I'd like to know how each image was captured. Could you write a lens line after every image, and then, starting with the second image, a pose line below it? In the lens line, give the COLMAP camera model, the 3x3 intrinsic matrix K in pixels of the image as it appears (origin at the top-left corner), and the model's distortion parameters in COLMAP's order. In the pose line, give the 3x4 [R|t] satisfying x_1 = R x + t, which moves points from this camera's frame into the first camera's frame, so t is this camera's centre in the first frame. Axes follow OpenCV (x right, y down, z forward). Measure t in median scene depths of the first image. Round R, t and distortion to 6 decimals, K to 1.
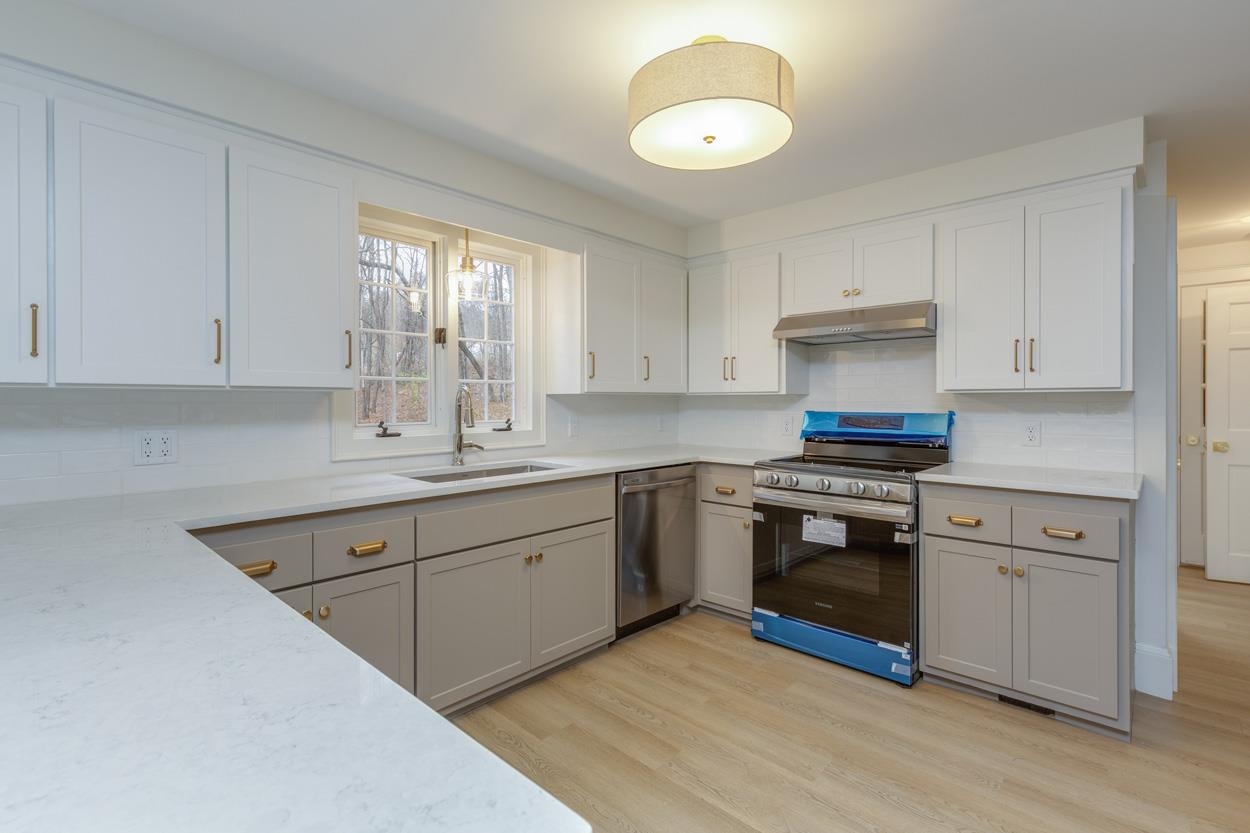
lens RADIAL K [[570.0, 0, 623.0], [0, 570.0, 400.3], [0, 0, 1]] dist [0.002623, -0.000238]
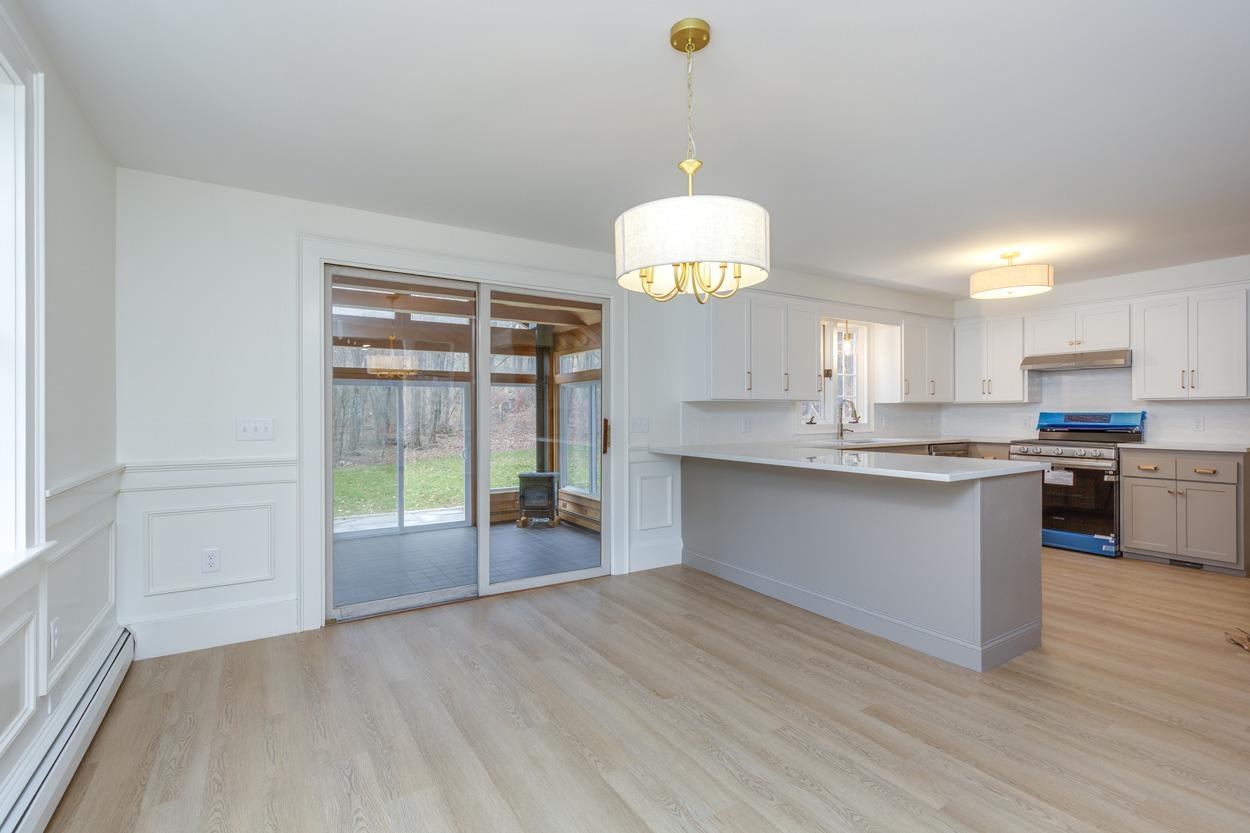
lens RADIAL K [[570.0, 0, 626.1], [0, 570.0, 411.7], [0, 0, 1]] dist [0.002623, -0.000238]
pose [[0.967787, -0.003496, -0.251747, -0.487996], [0.003514, 0.999994, -0.000375, 0.015335], [0.251747, -0.000521, 0.967793, -1.033820]]
